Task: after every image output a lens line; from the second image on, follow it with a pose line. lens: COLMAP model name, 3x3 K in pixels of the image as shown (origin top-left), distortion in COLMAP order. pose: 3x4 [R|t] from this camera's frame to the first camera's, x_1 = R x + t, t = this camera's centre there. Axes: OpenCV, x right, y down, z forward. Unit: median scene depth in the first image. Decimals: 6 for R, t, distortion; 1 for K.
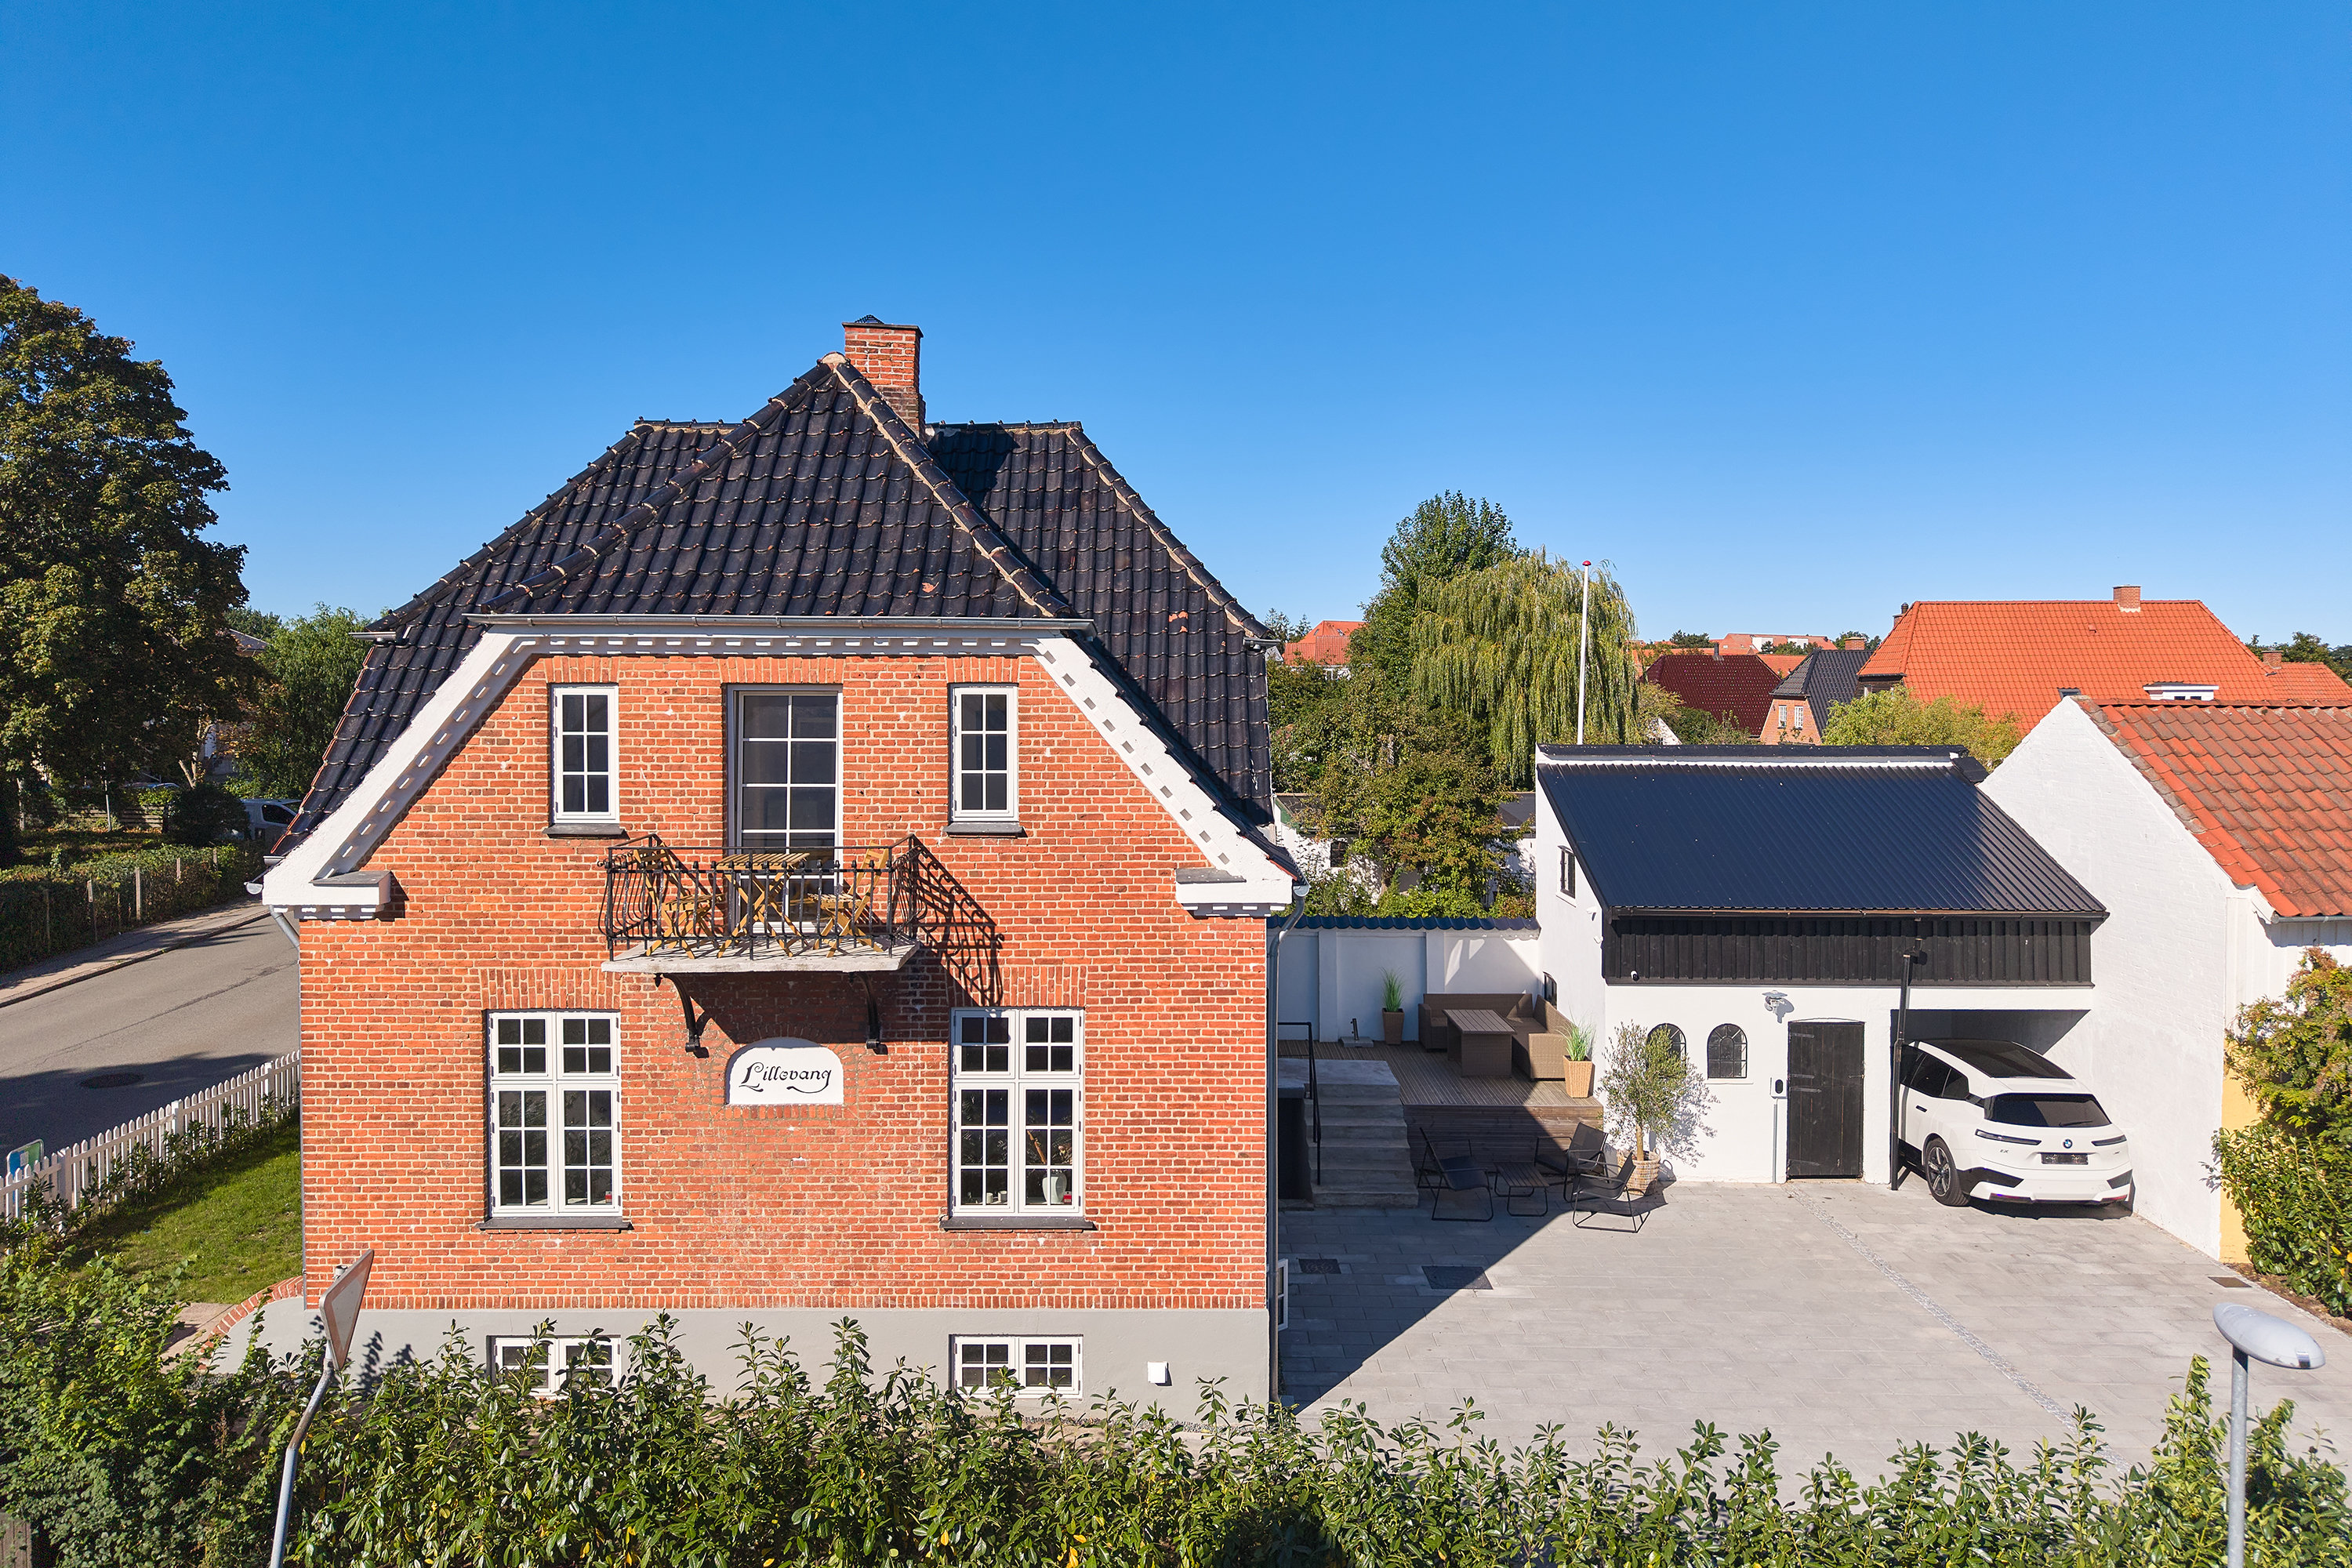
lens RADIAL K [[1503.2, 0, 1287.8], [0, 1503.2, 708.9], [0, 0, 1]] dist [0.154520, -0.234214]
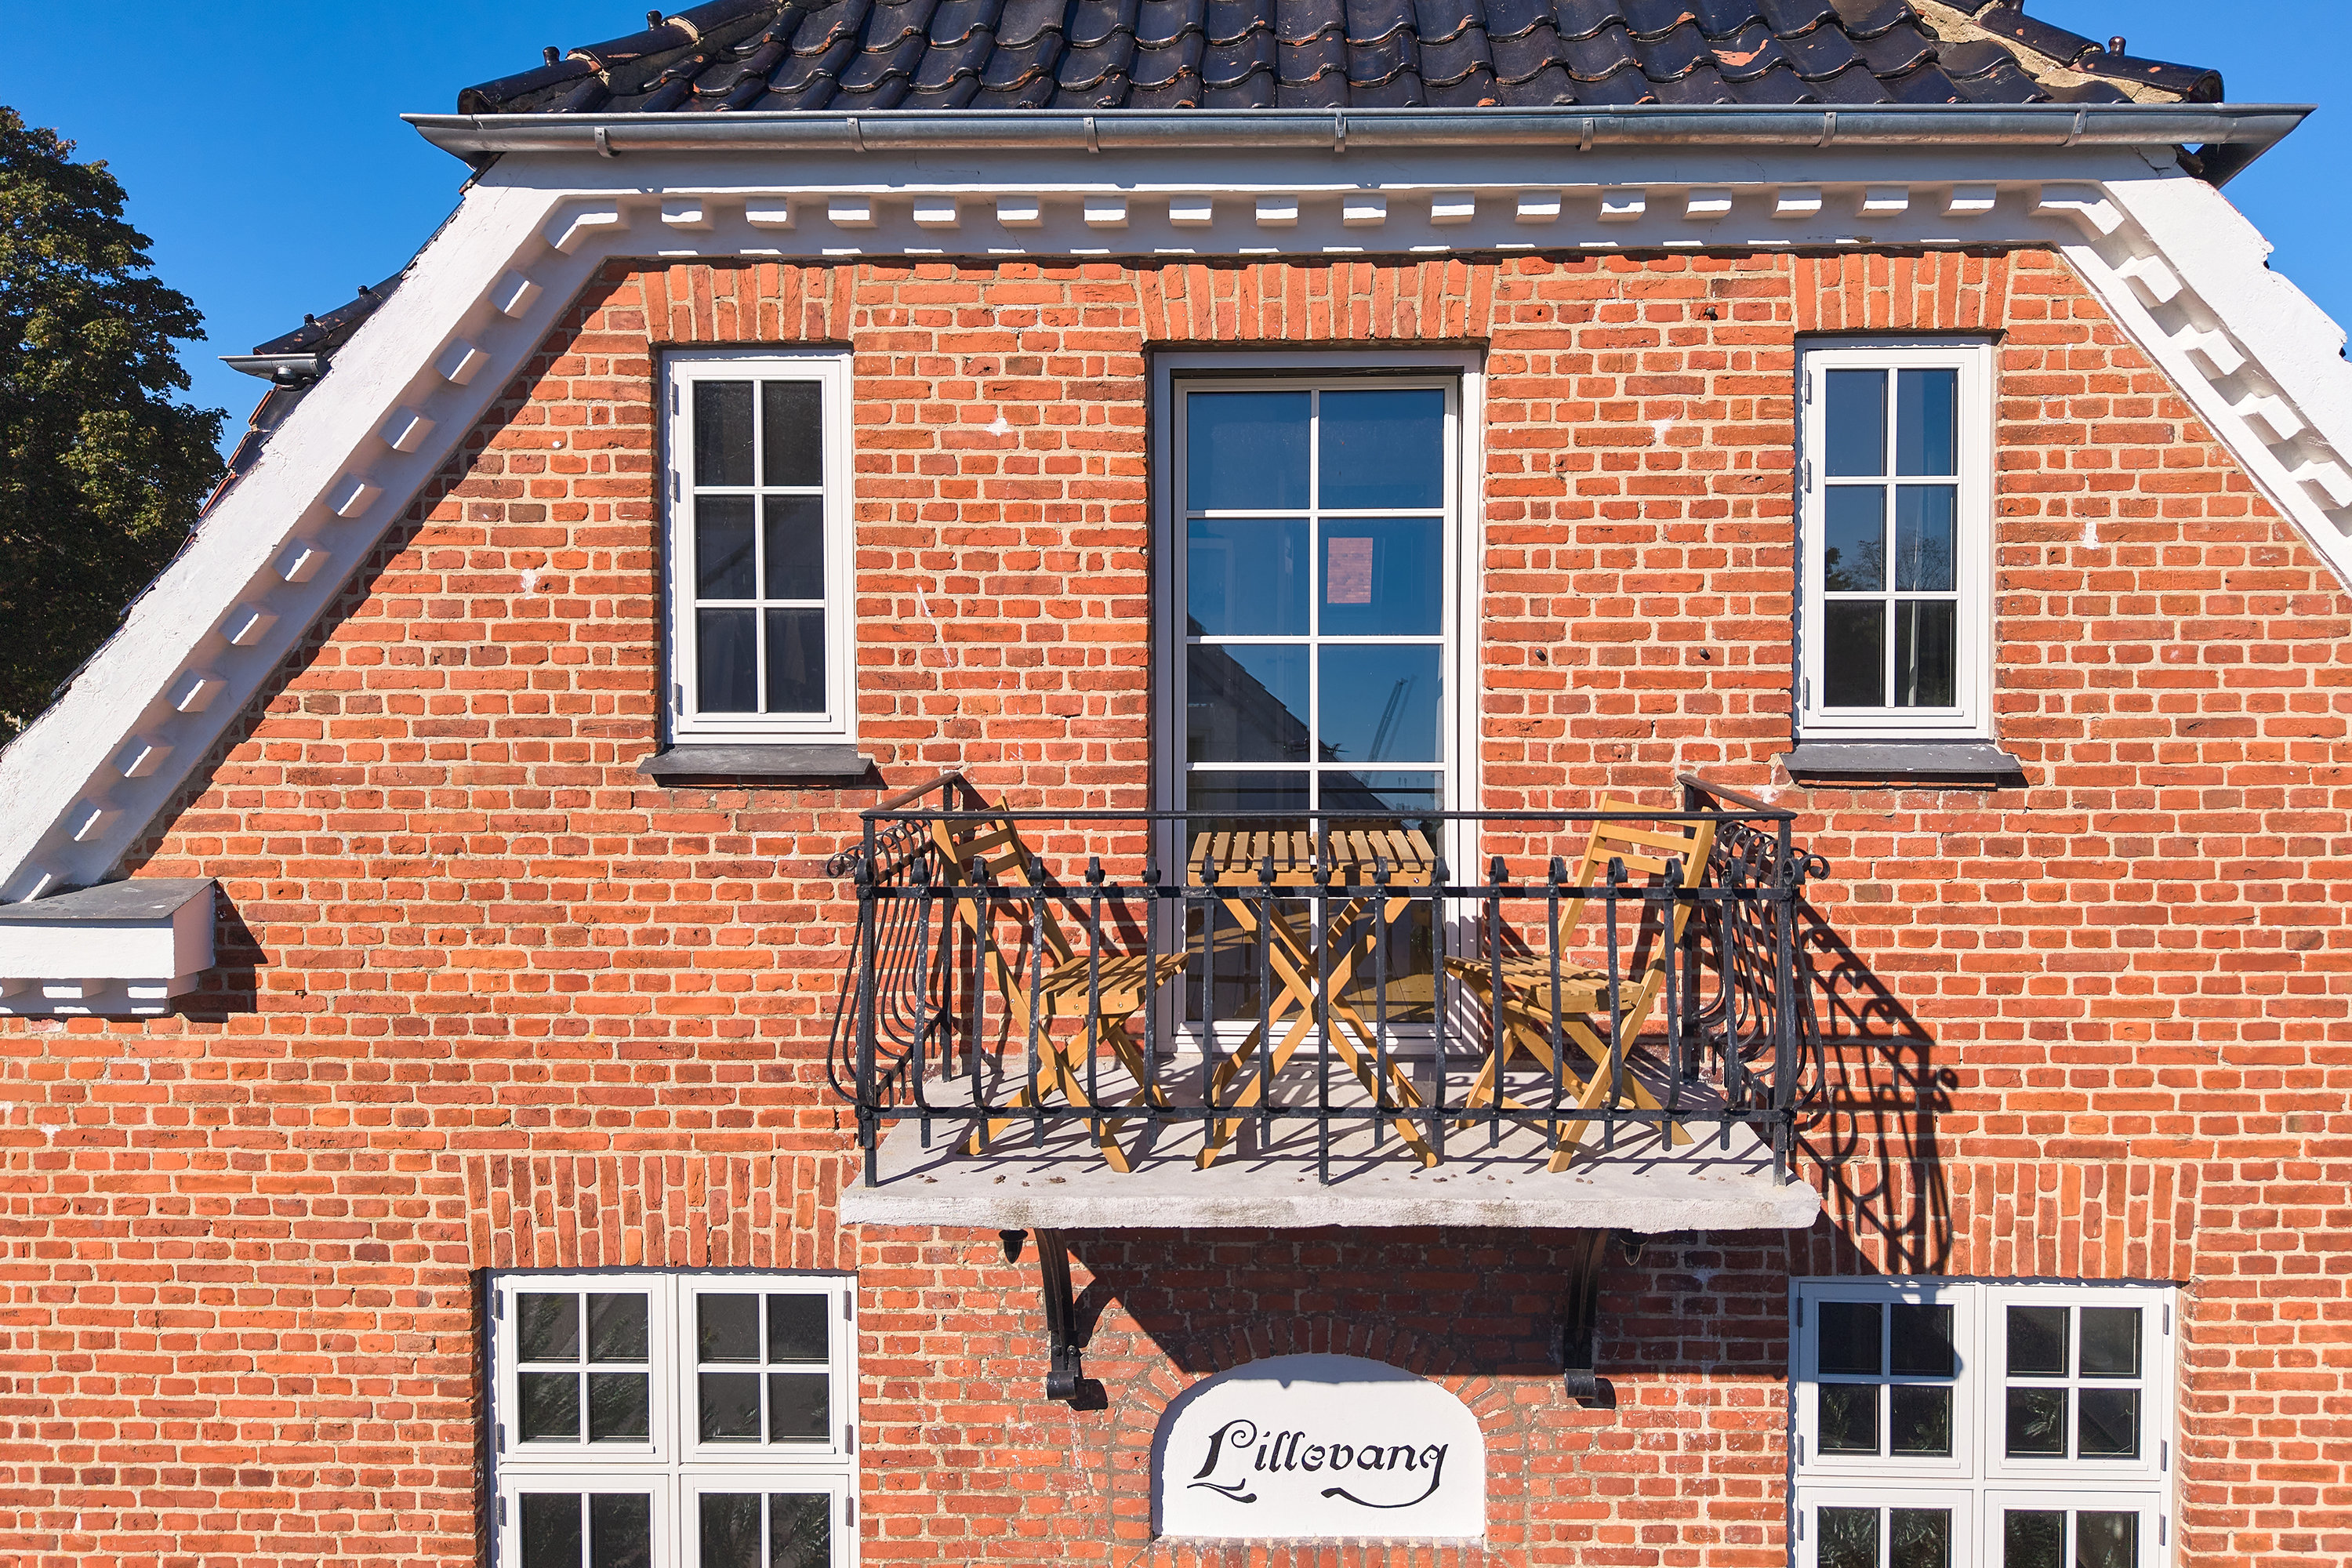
lens RADIAL K [[1588.9, 0, 1388.9], [0, 1588.9, 639.6], [0, 0, 1]] dist [0.053772, -0.061513]
pose [[0.999994, -0.003226, -0.001299, -0.312252], [0.003222, 0.999990, -0.003165, 0.052097], [0.001309, 0.003161, 0.999994, 0.633169]]
